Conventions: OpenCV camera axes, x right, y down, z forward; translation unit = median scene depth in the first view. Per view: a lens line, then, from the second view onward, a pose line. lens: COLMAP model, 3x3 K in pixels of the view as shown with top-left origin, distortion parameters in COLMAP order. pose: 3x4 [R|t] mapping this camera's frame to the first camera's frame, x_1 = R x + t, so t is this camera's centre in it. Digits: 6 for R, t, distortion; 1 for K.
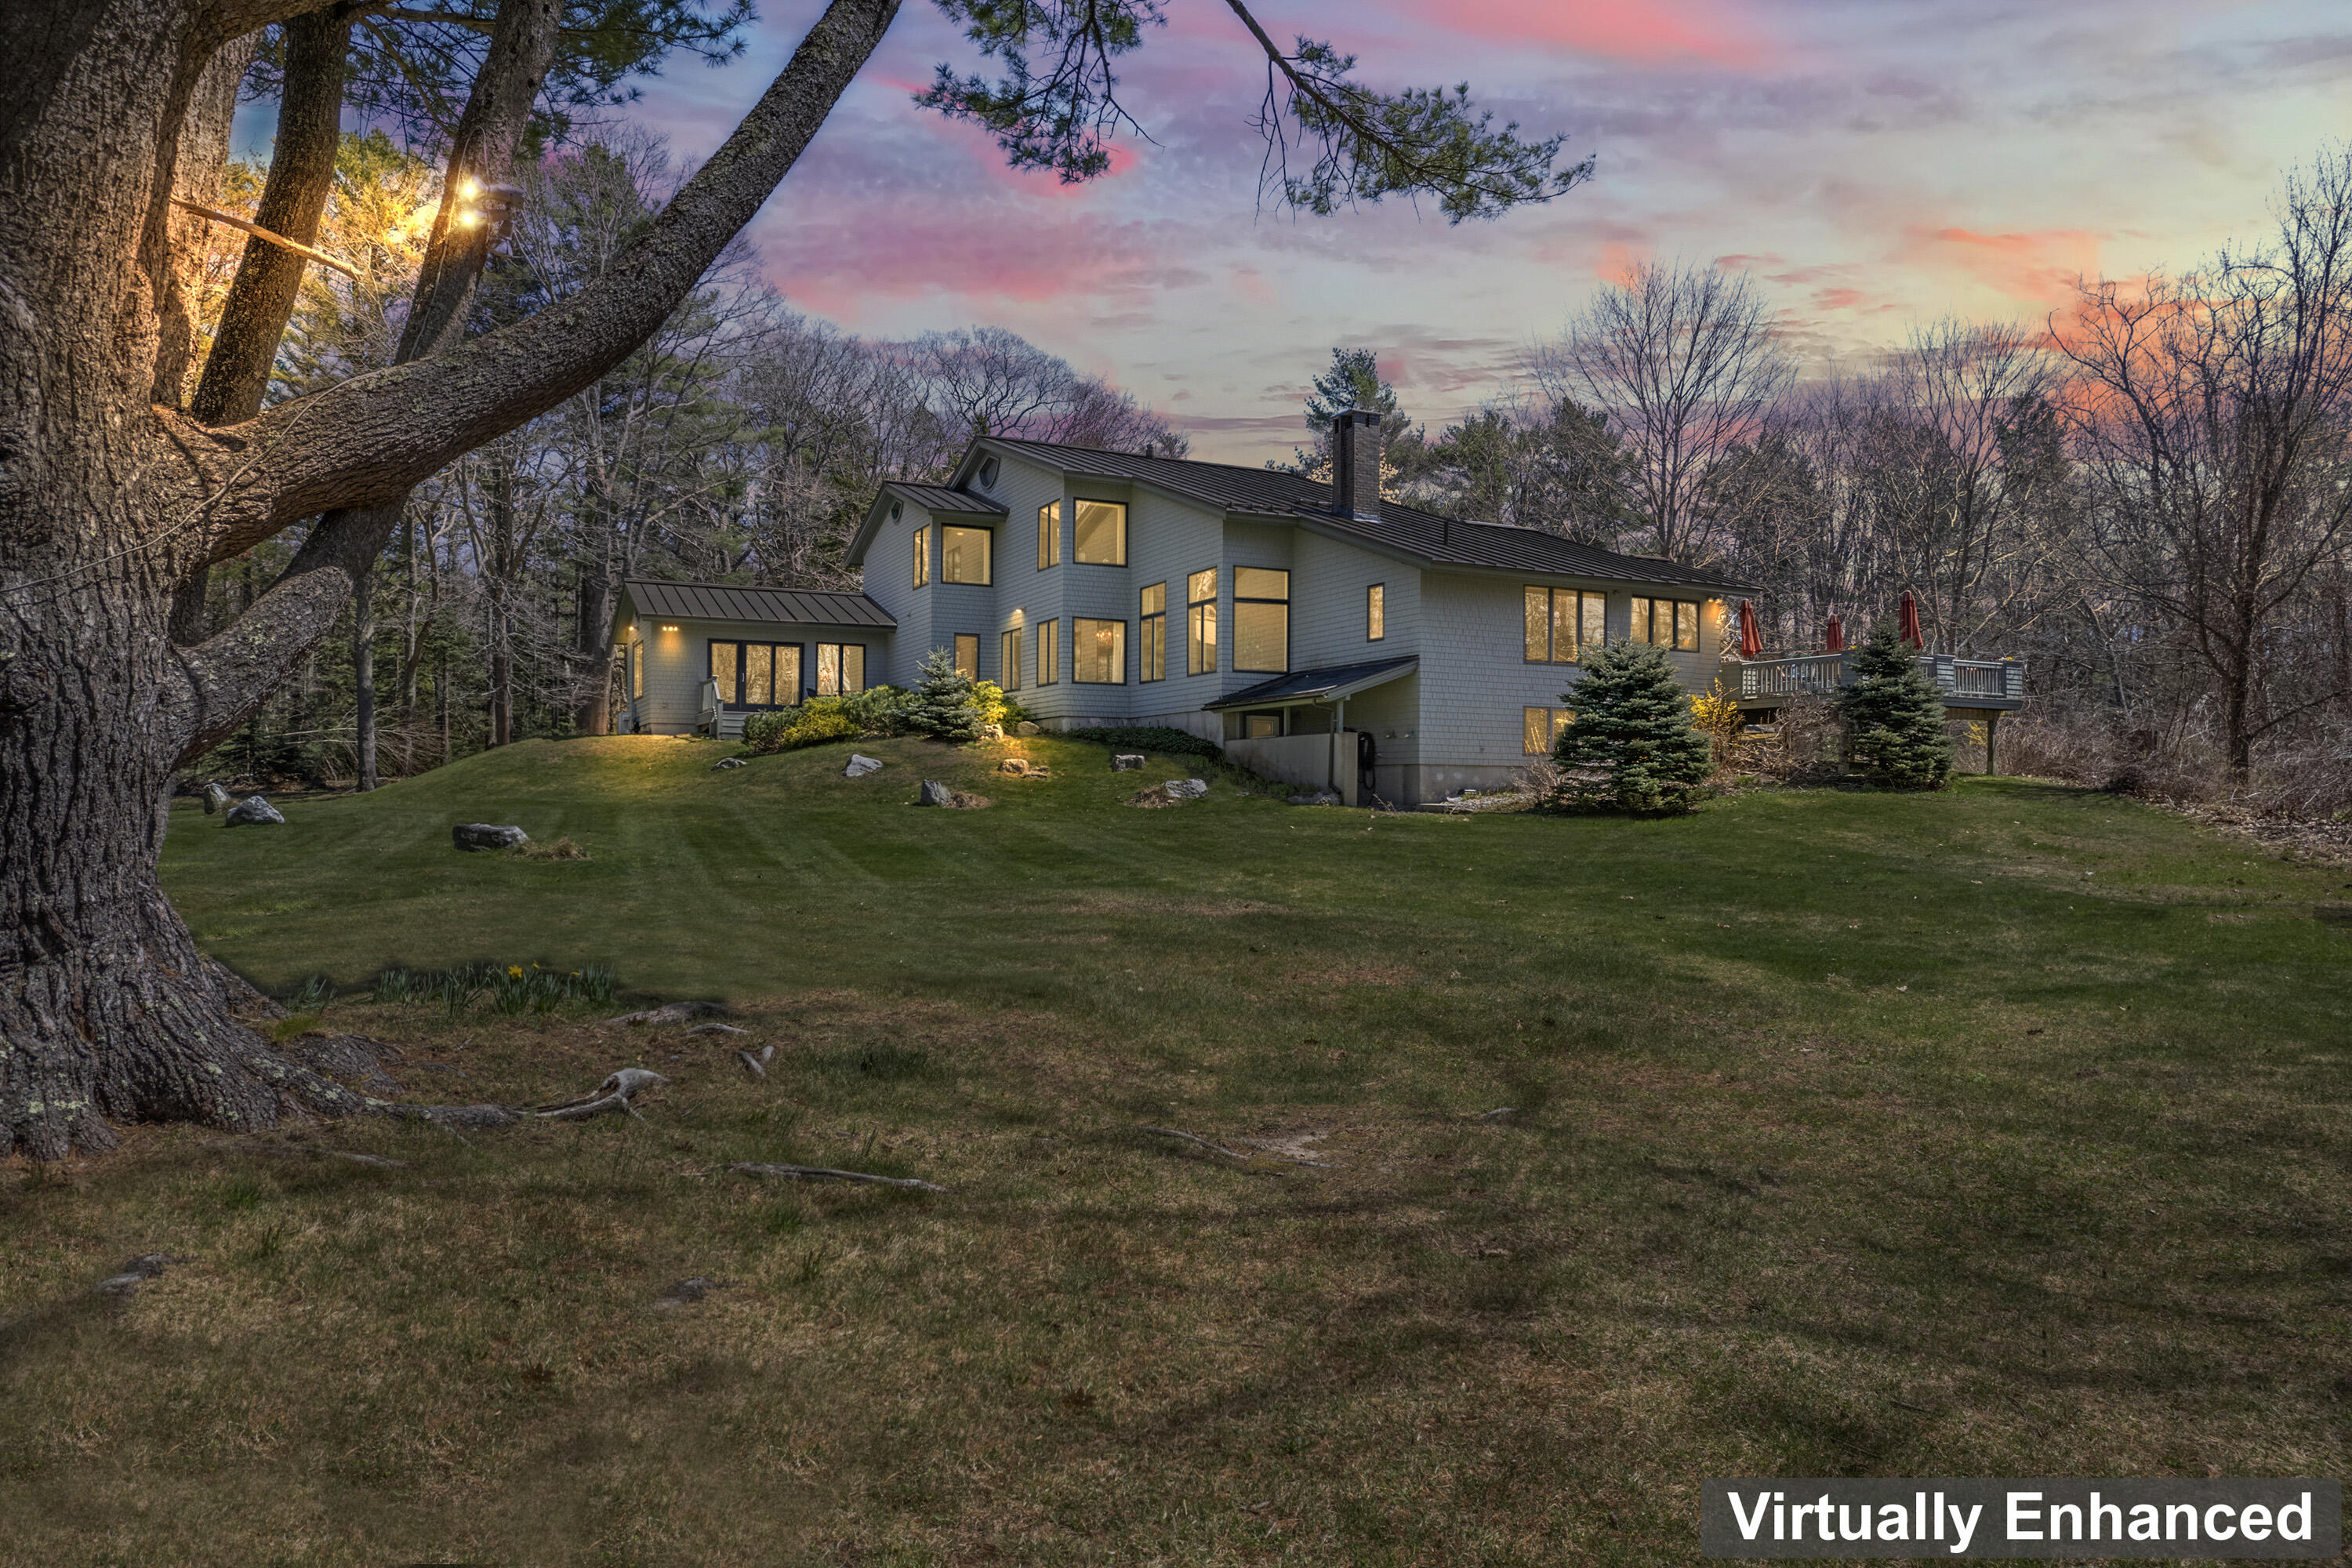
lens RADIAL K [[1559.0, 0, 1174.2], [0, 1559.0, 813.6], [0, 0, 1]] dist [-0.088405, 0.072267]
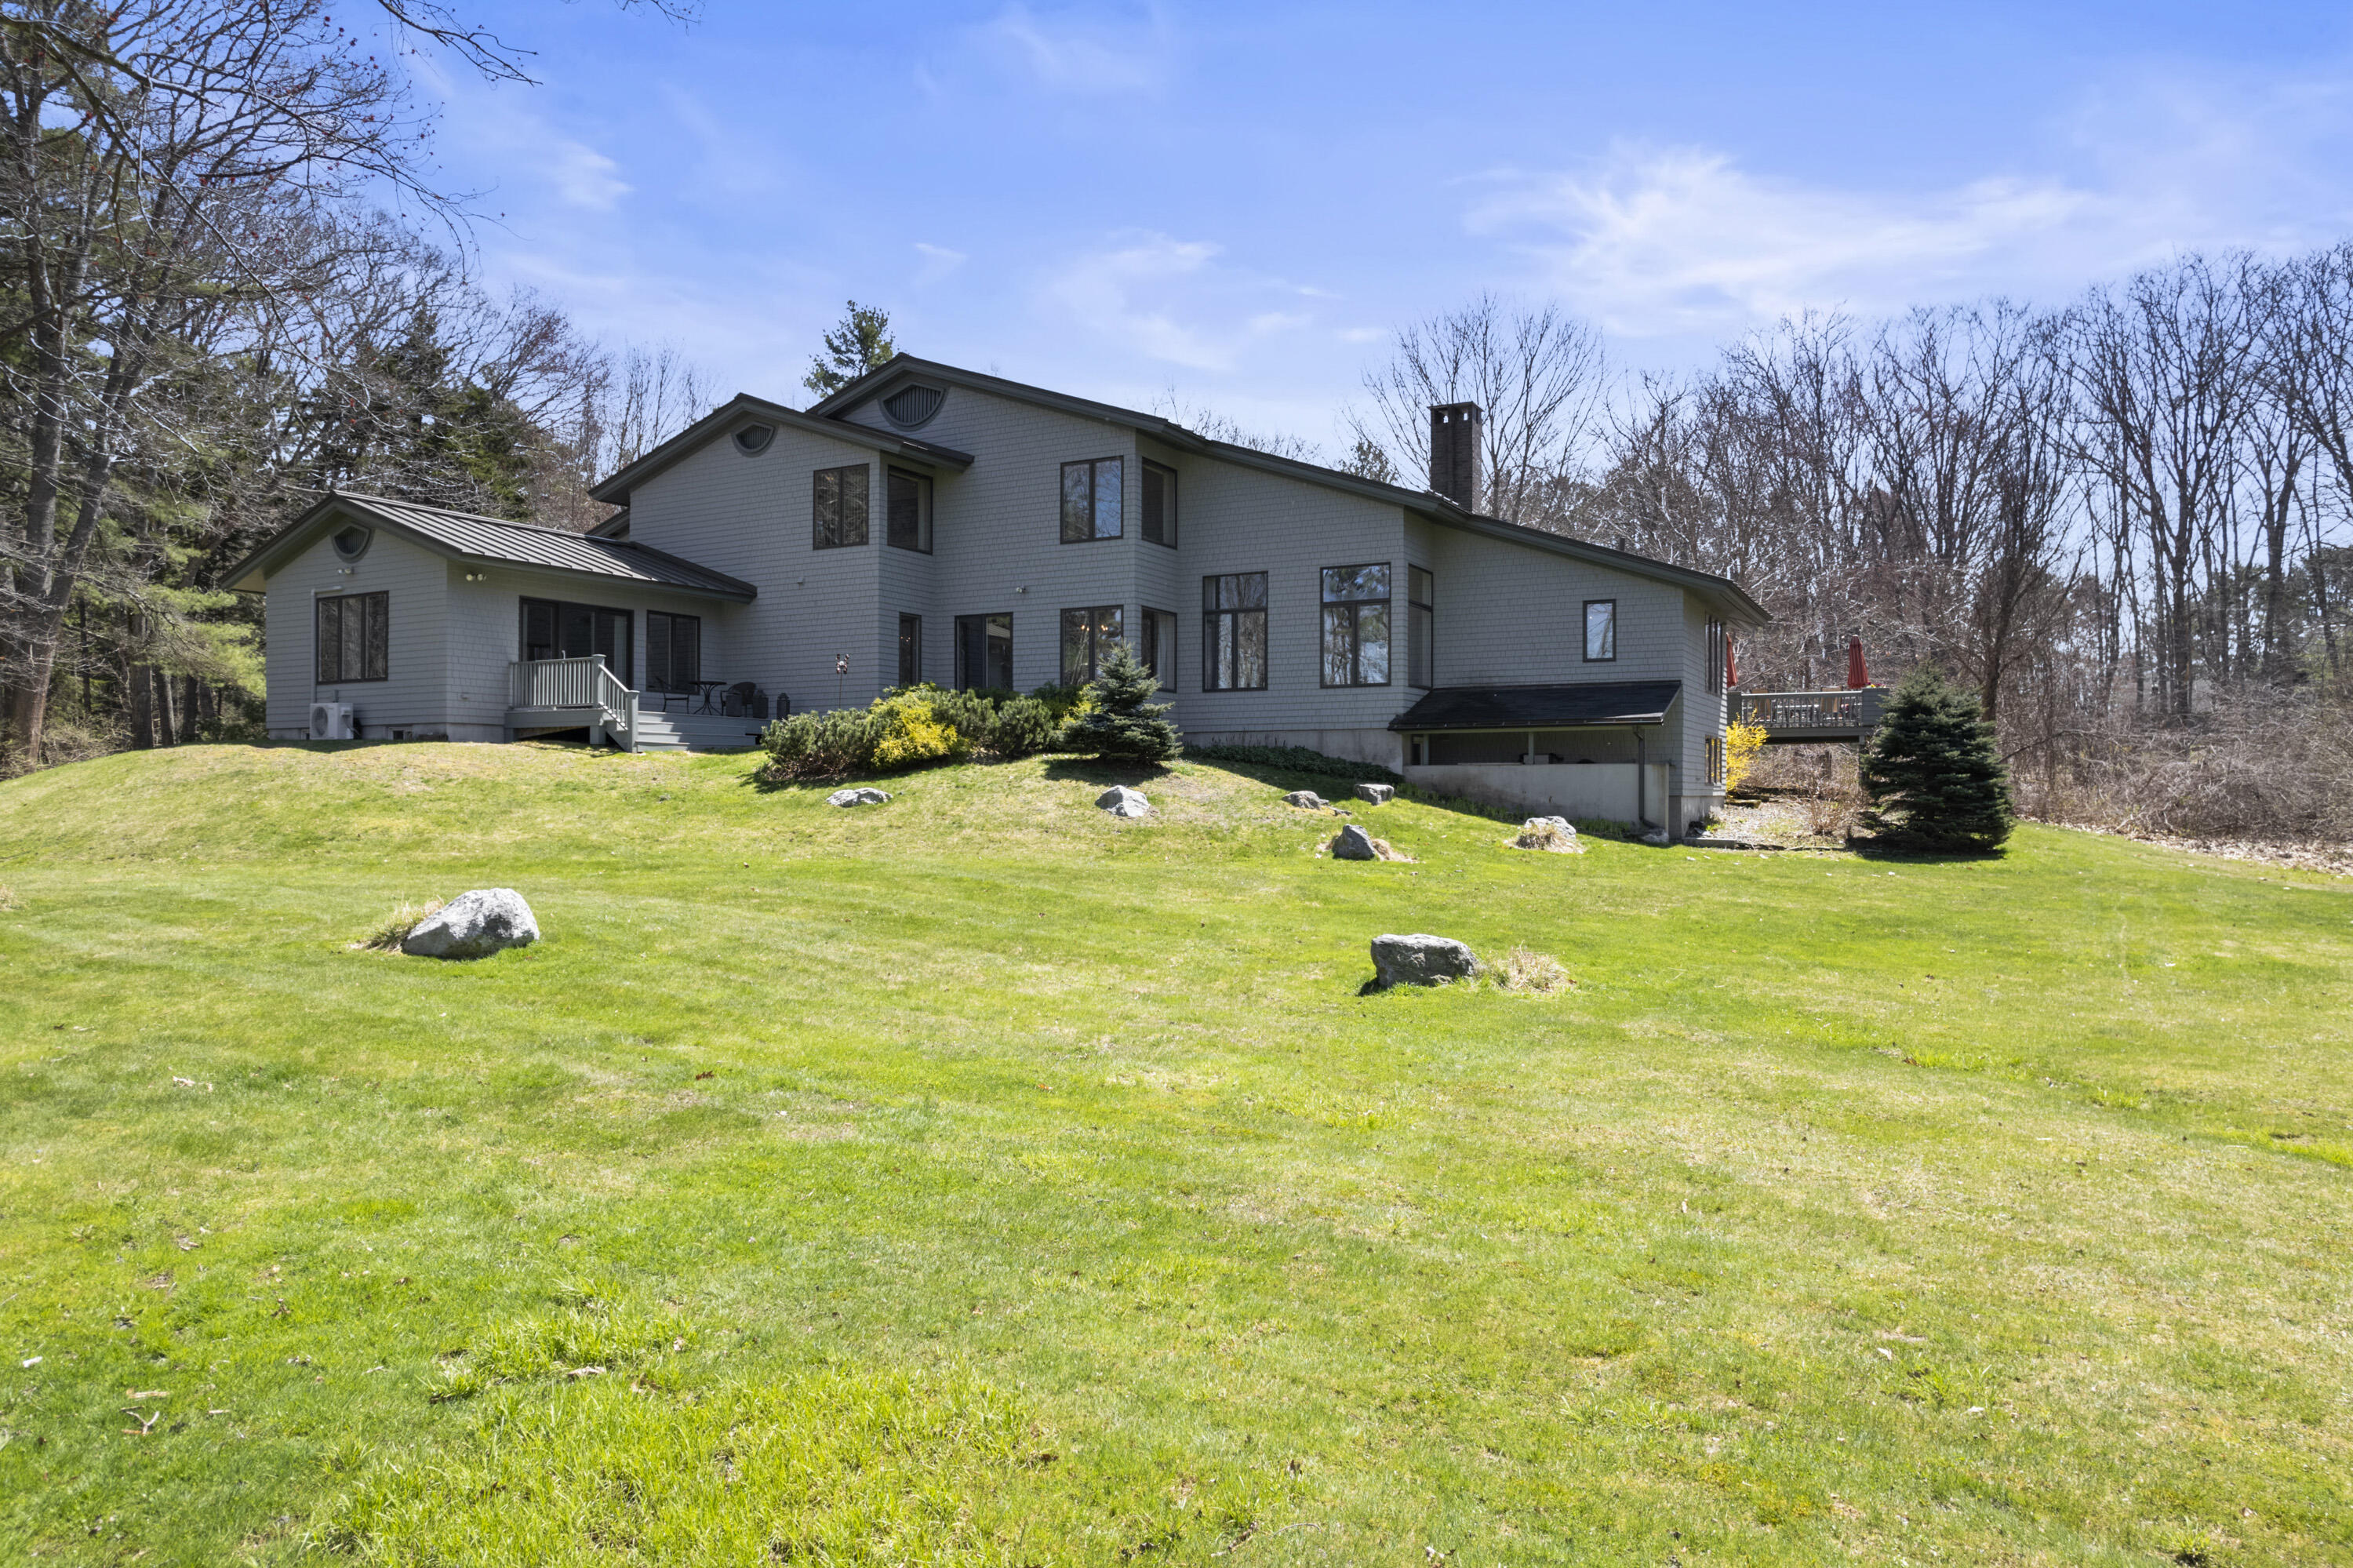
lens RADIAL K [[1559.7, 0, 1174.7], [0, 1559.7, 813.6], [0, 0, 1]] dist [-0.088405, 0.072267]
pose [[0.816200, -0.011831, 0.577649, -0.540836], [0.009071, 0.999929, 0.007662, -0.027760], [-0.577699, -0.001014, 0.816250, 0.364587]]
